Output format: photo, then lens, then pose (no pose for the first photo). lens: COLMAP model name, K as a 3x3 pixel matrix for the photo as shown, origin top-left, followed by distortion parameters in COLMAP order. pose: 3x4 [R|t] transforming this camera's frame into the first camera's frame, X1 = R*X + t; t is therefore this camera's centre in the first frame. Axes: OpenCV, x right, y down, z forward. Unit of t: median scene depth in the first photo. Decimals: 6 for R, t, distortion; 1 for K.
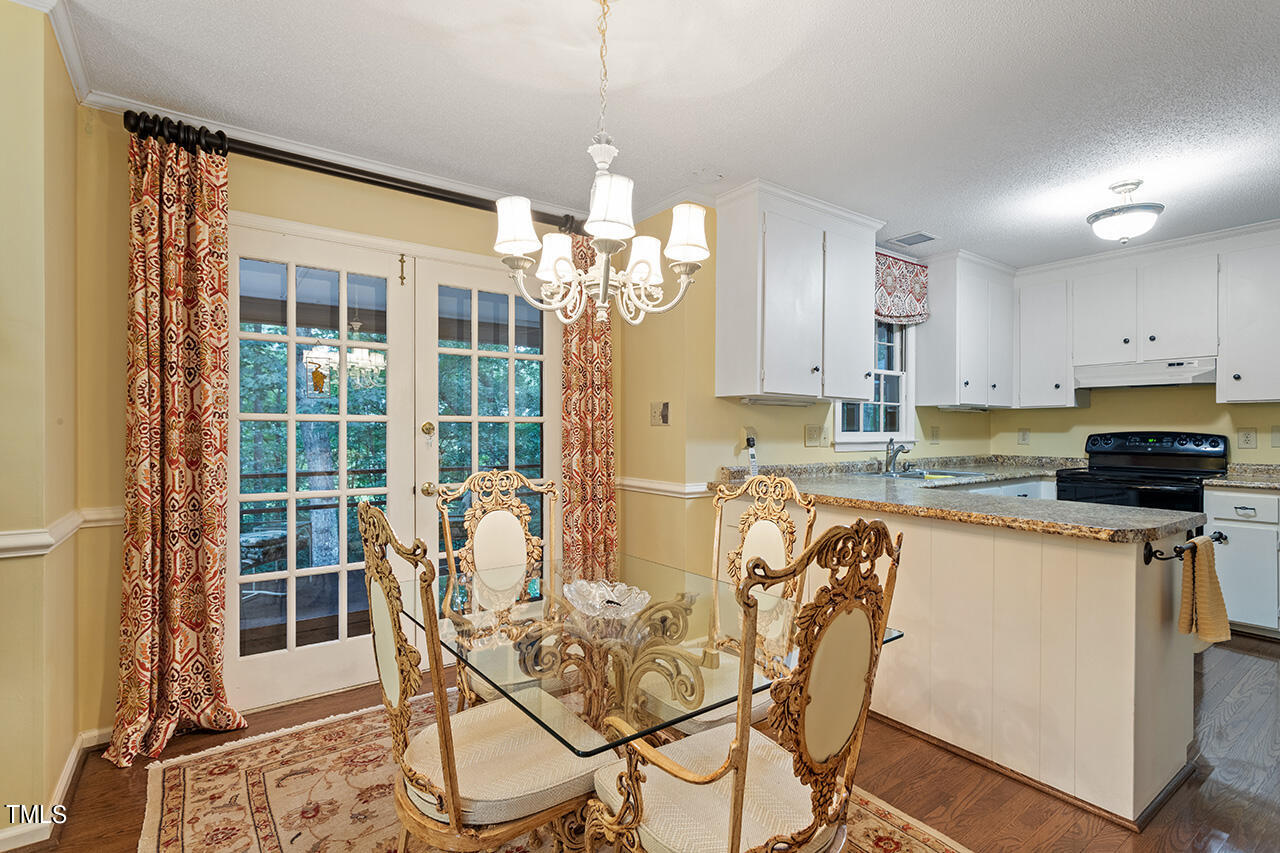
lens RADIAL K [[625.8, 0, 644.8], [0, 625.8, 432.2], [0, 0, 1]] dist [0.004966, 0.003007]
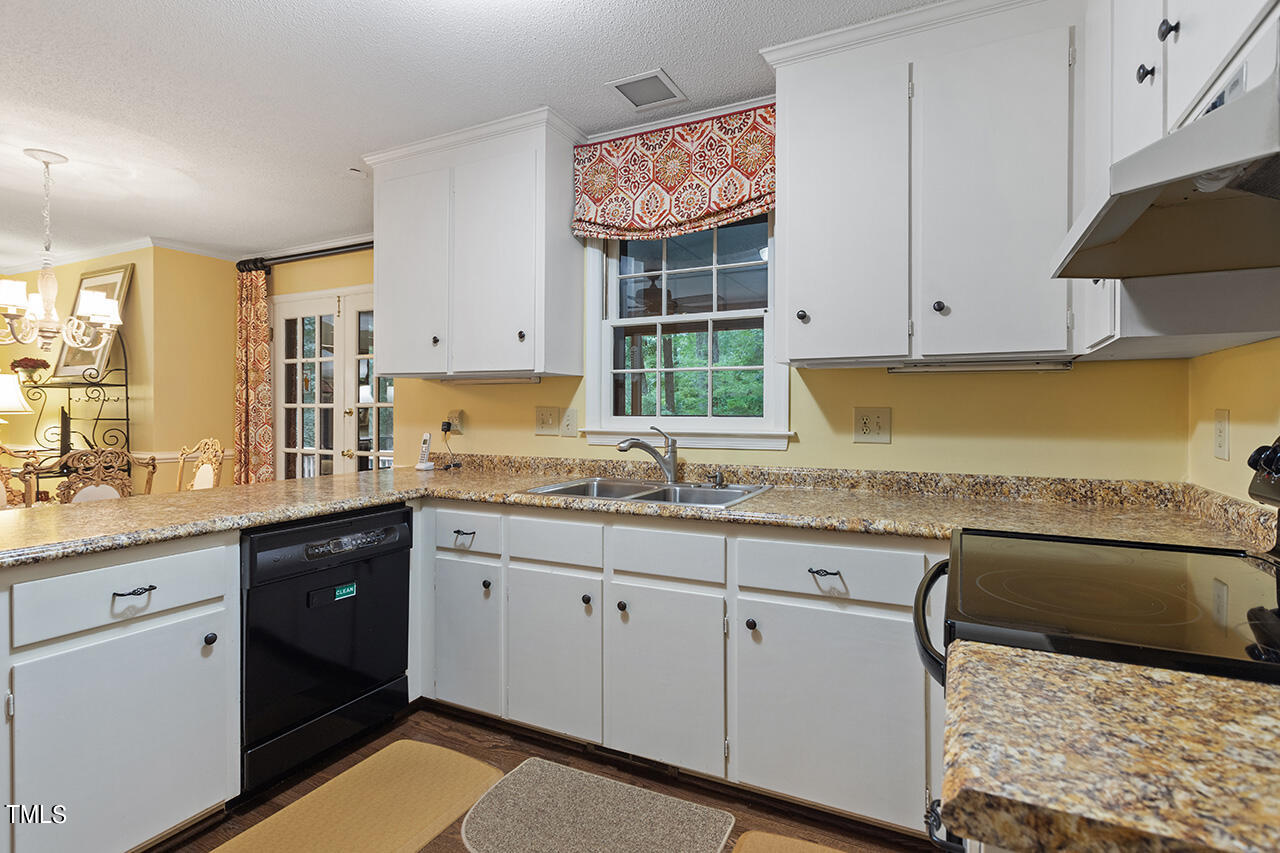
lens RADIAL K [[625.8, 0, 637.7], [0, 625.8, 413.2], [0, 0, 1]] dist [0.004966, 0.003007]
pose [[0.440665, 0.001066, -0.897671, 0.936098], [-0.002060, 0.999998, 0.000176, -0.003943], [0.897669, 0.001772, 0.440666, 0.717050]]
